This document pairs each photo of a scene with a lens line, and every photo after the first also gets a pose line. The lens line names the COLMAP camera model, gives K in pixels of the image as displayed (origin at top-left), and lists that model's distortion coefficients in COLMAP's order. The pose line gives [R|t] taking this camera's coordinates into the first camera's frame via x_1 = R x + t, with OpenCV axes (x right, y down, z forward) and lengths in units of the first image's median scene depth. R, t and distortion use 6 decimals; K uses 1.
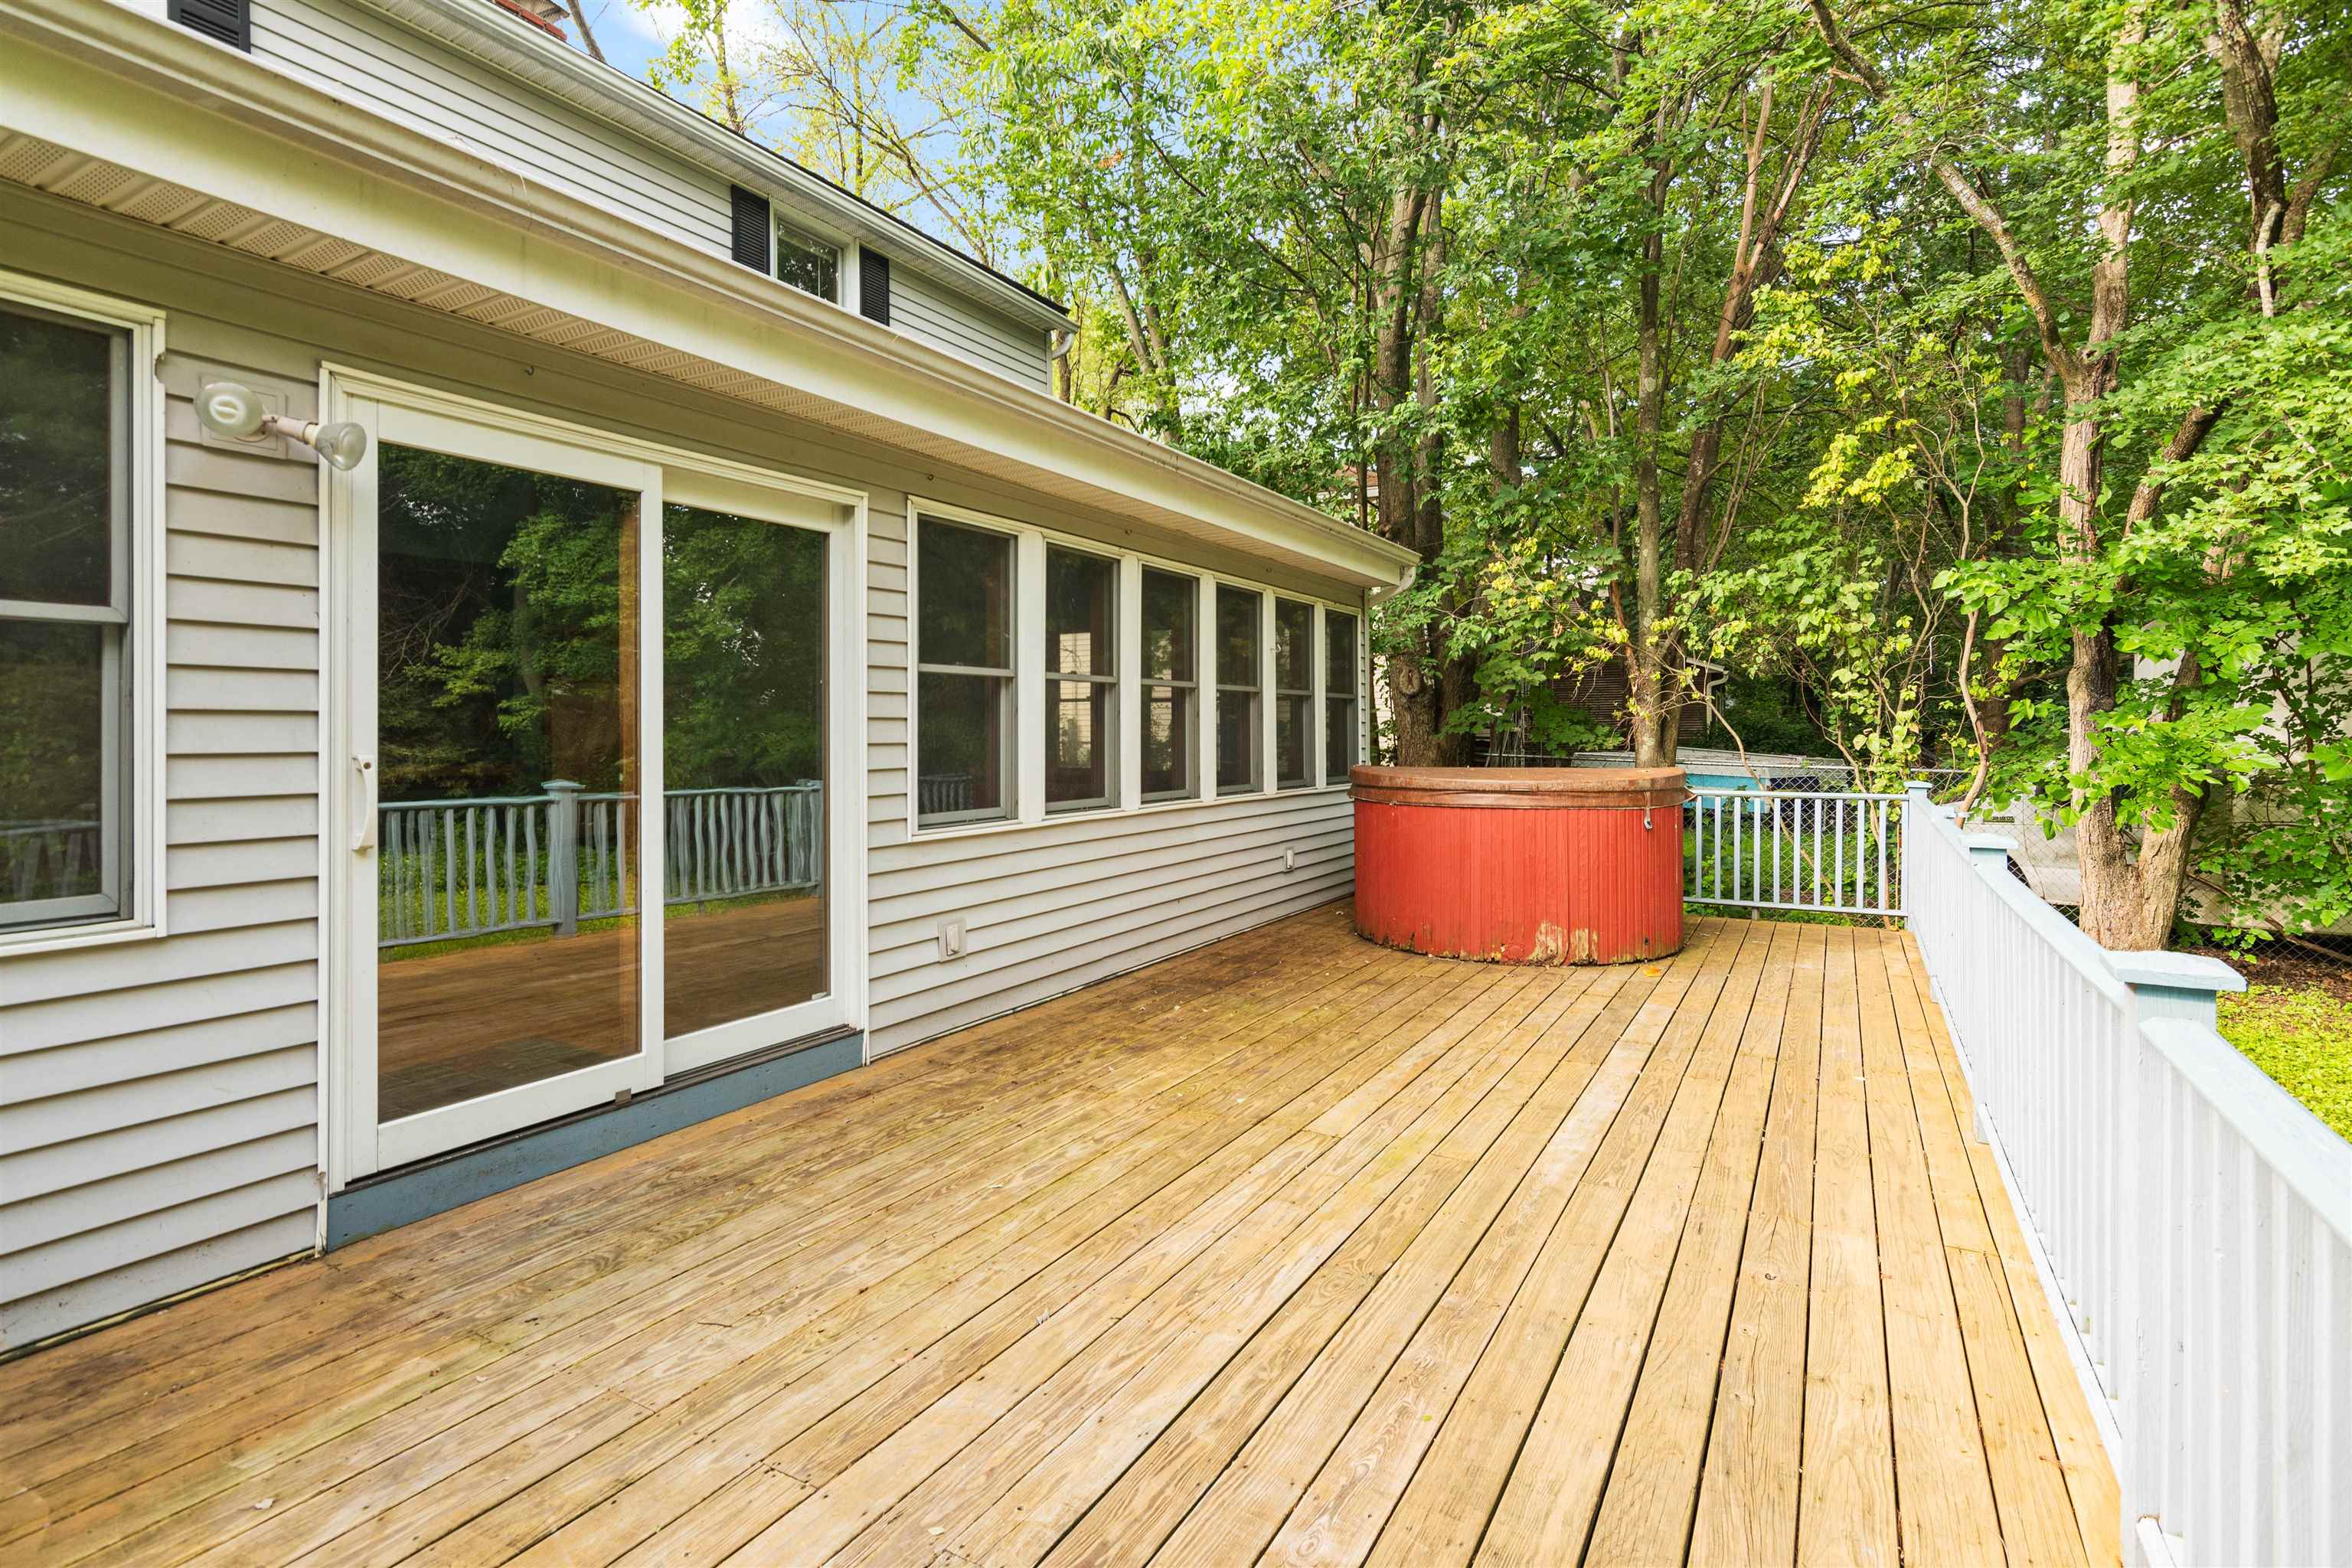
lens RADIAL K [[1132.1, 0, 1203.8], [0, 1132.1, 726.8], [0, 0, 1]] dist [0.001830, 0.000143]
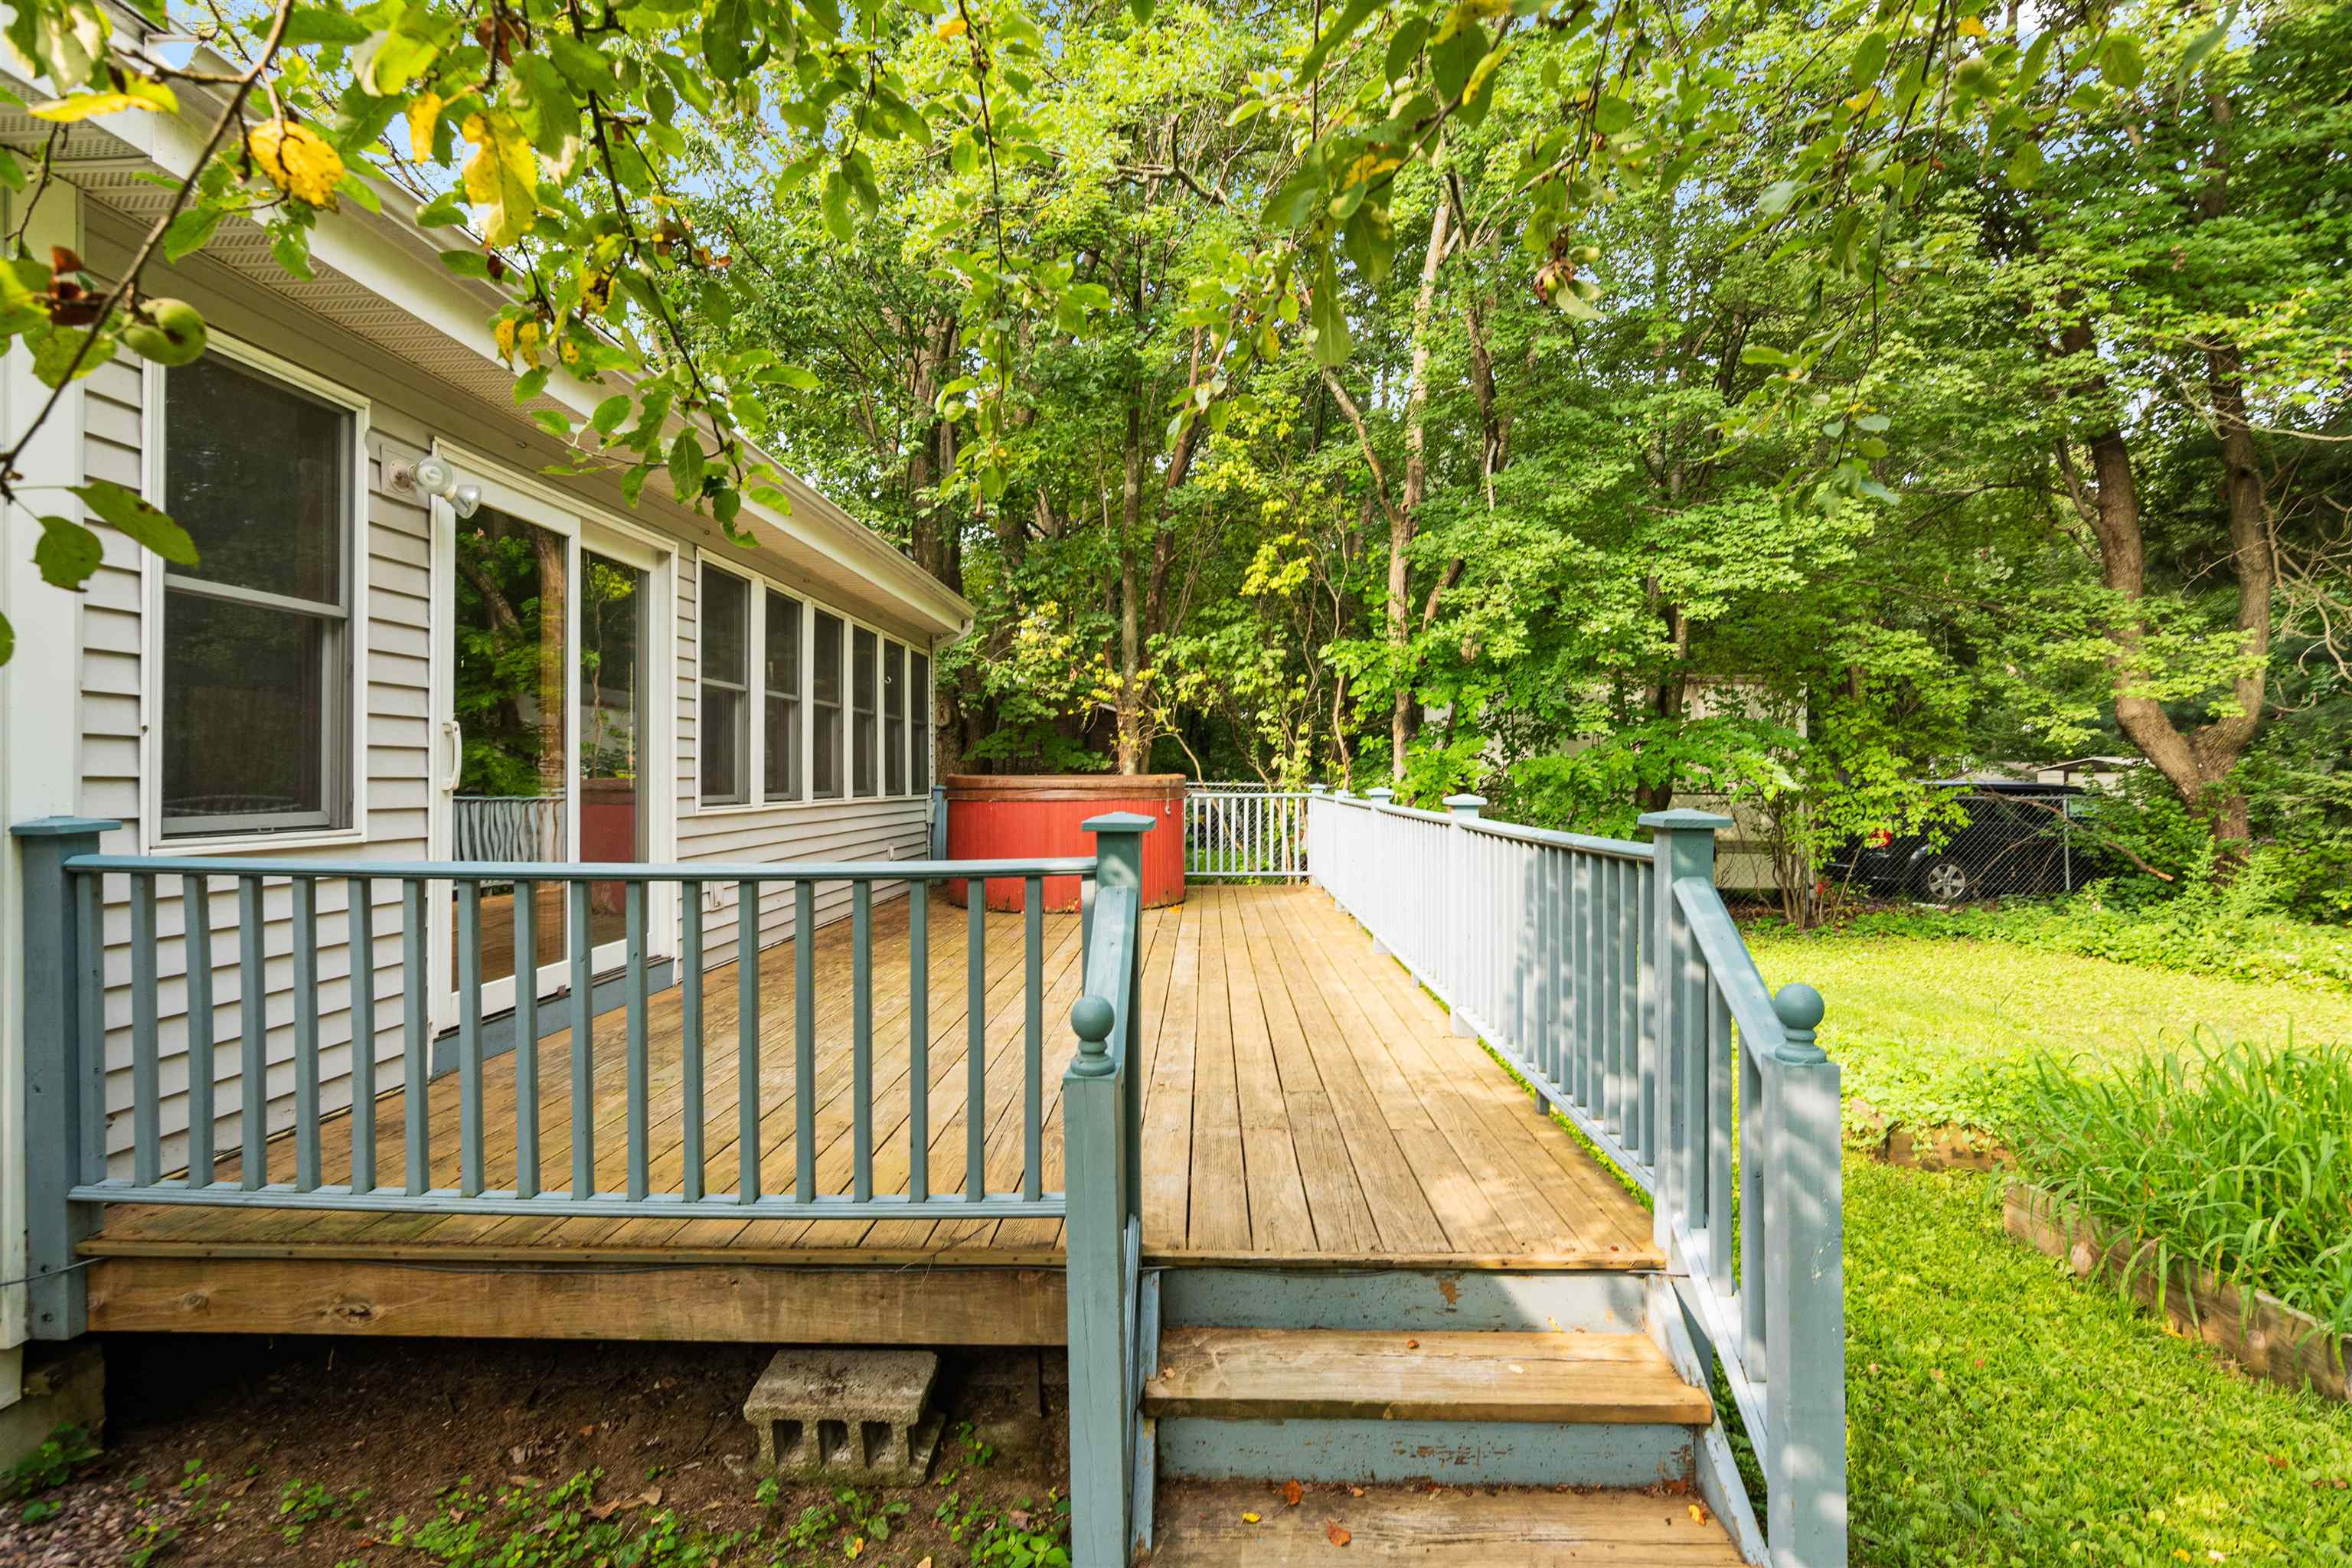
lens RADIAL K [[1132.1, 0, 1190.1], [0, 1132.1, 772.9], [0, 0, 1]] dist [0.001830, 0.000143]
pose [[0.881100, -0.001184, 0.472928, -0.191712], [0.002069, 0.999997, -0.001352, 0.028935], [-0.472925, 0.002170, 0.881100, -0.203708]]
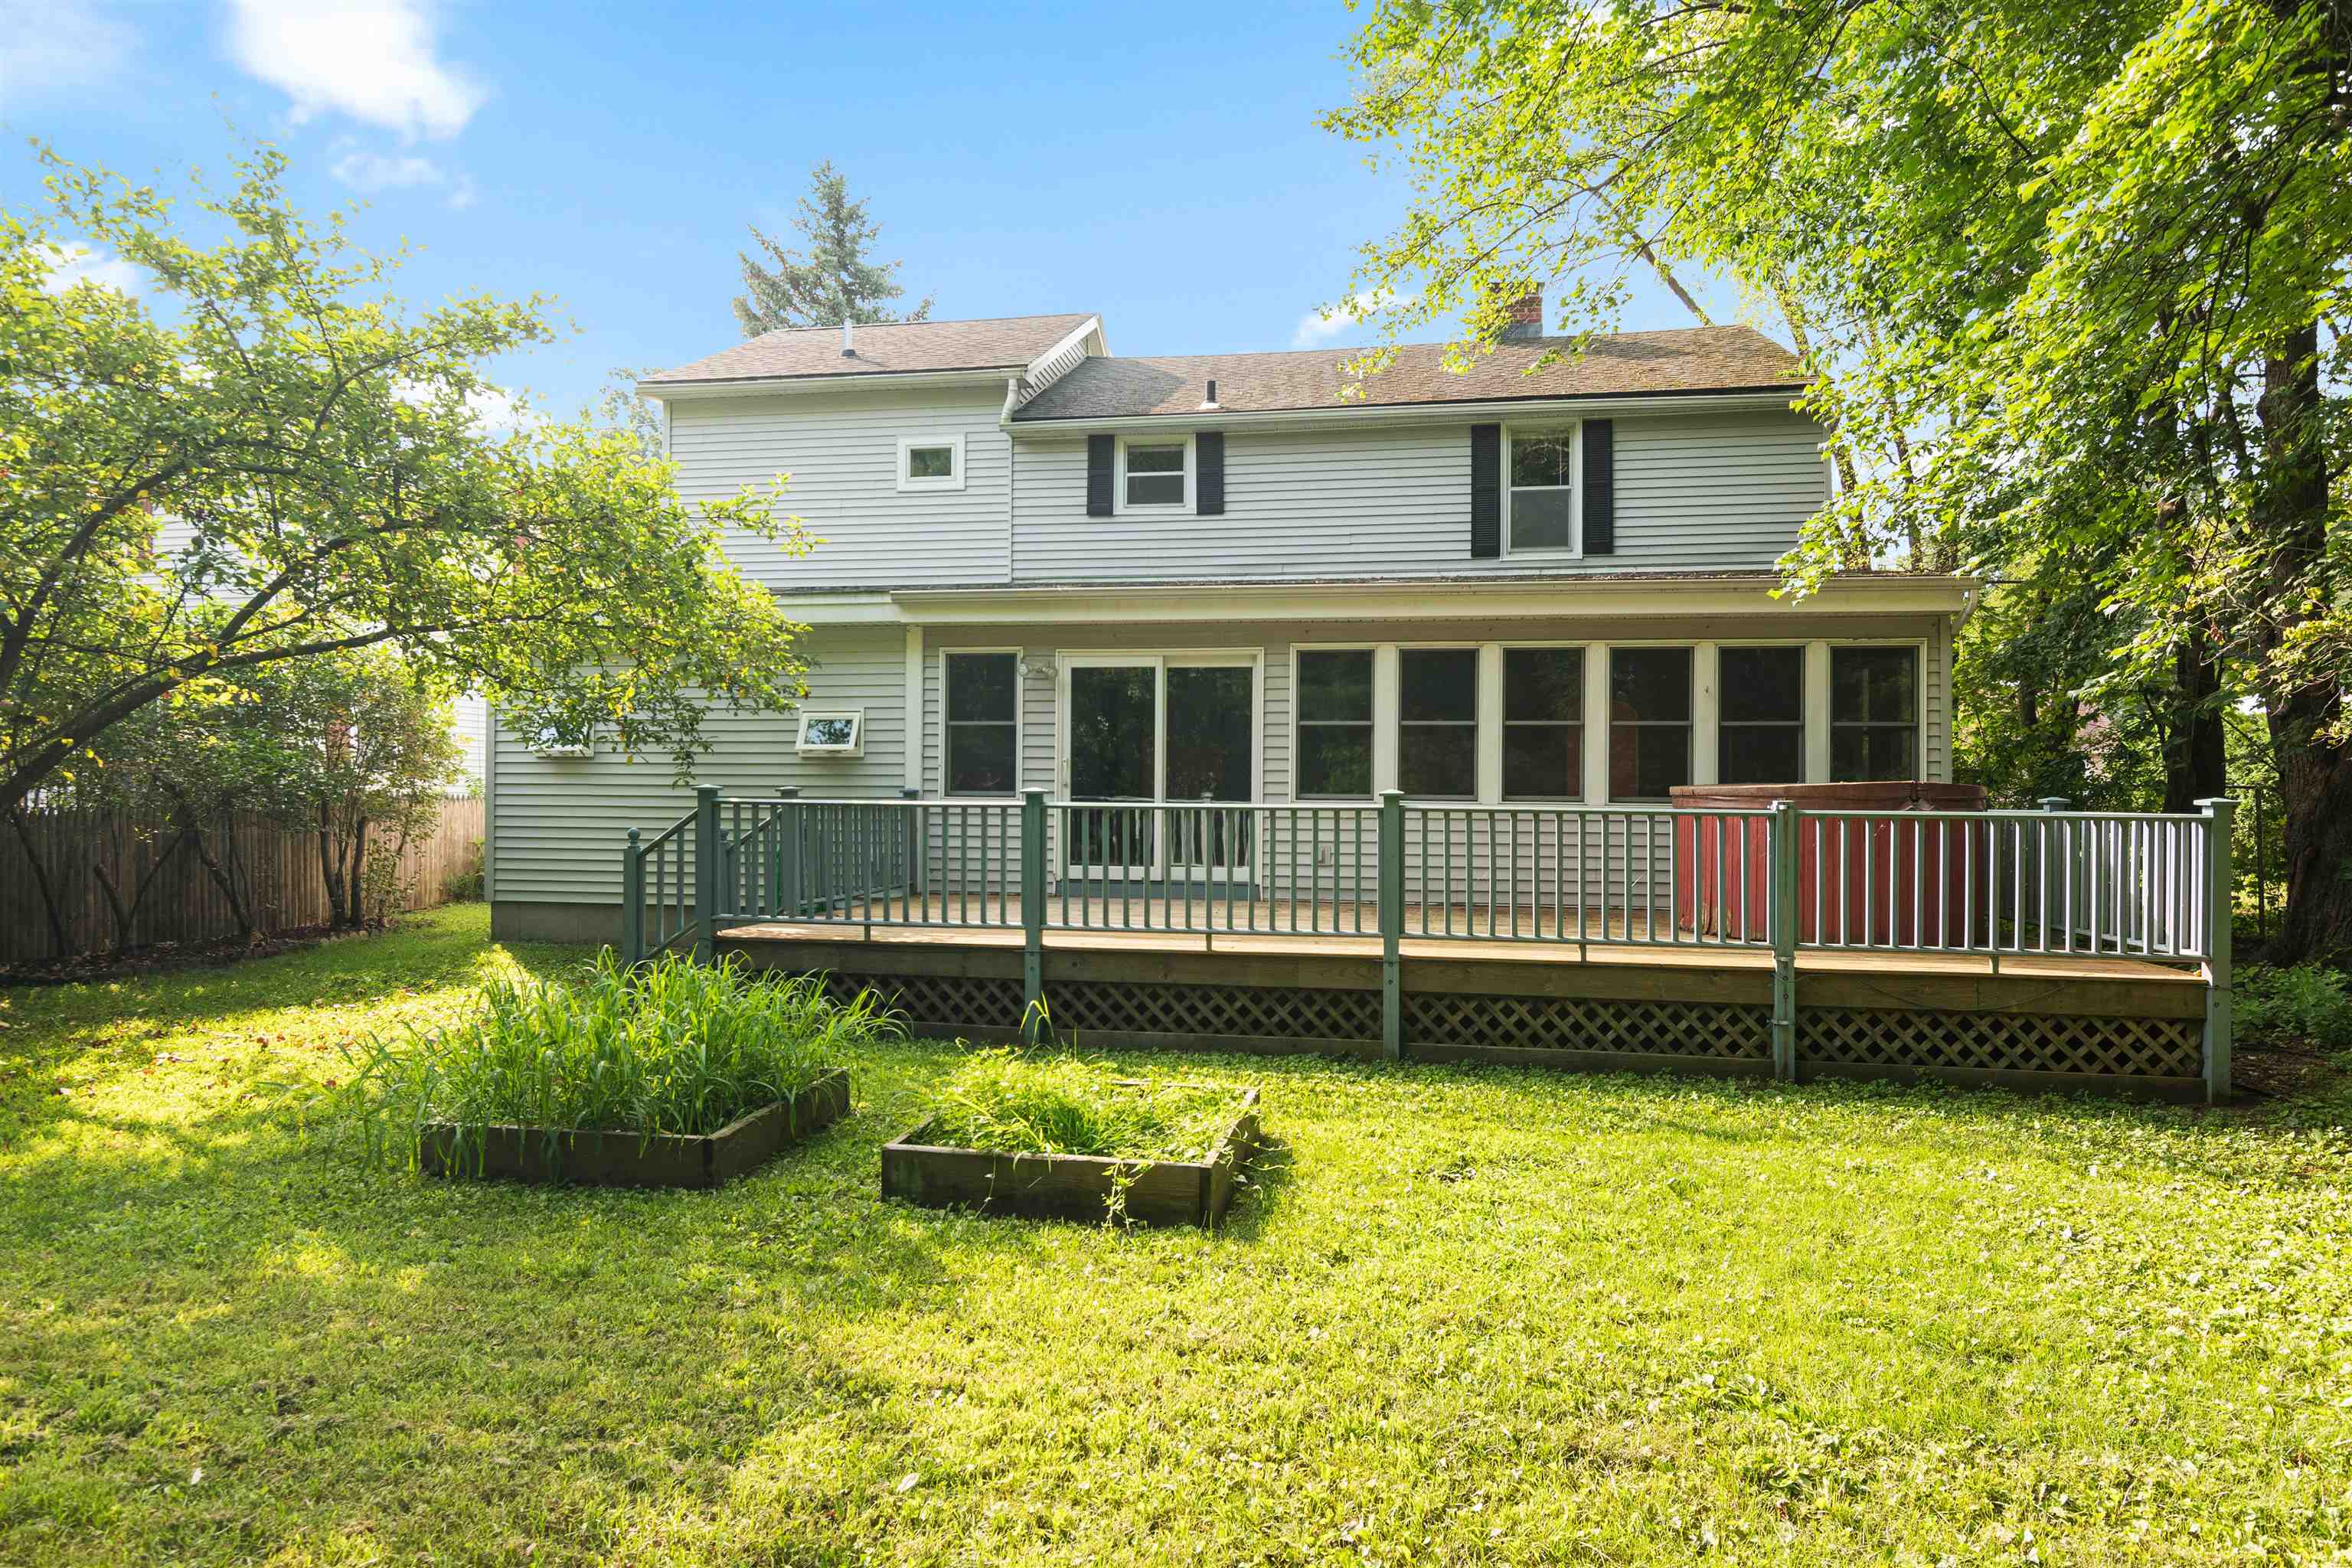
lens RADIAL K [[1356.9, 0, 1173.5], [0, 1356.9, 783.8], [0, 0, 1]] dist [-0.006161, -0.000268]
pose [[0.323262, -0.002213, -0.946307, 1.066062], [-0.012869, 0.999895, -0.006735, 0.040414], [0.946222, 0.014355, 0.323200, -0.012742]]
